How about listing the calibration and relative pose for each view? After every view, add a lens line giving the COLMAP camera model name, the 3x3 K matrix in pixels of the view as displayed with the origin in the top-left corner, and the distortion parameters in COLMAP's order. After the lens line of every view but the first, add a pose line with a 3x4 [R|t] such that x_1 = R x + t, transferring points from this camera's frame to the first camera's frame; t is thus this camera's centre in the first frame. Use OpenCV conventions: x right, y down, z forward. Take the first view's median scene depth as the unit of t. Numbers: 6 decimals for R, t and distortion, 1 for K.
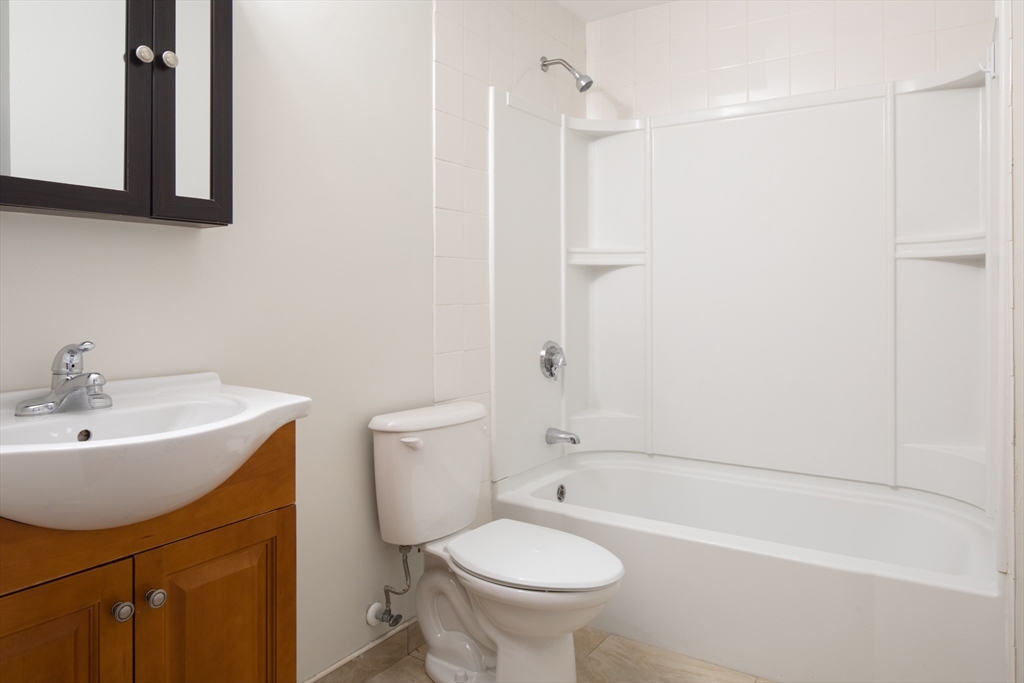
lens RADIAL K [[697.9, 0, 511.0], [0, 697.9, 323.1], [0, 0, 1]] dist [-0.013713, 0.001590]
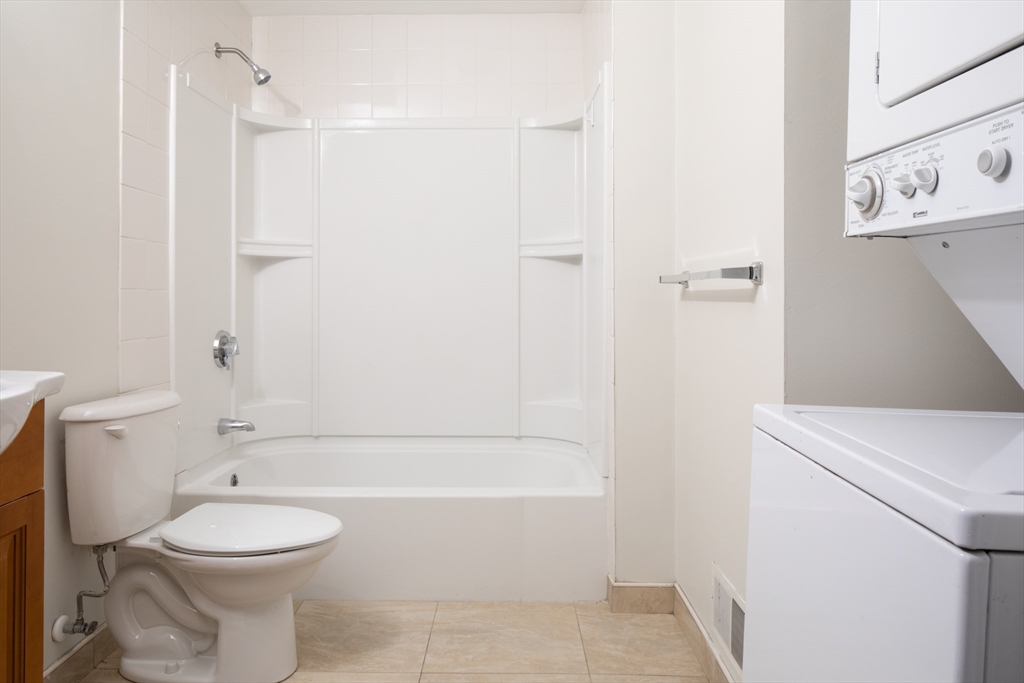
lens RADIAL K [[691.0, 0, 507.4], [0, 691.0, 340.0], [0, 0, 1]] dist [-0.009751, 0.000051]
pose [[0.840256, -0.030917, 0.541308, -0.167058], [0.022270, 0.999498, 0.022516, 0.032528], [-0.541733, -0.006864, 0.840523, -0.060908]]
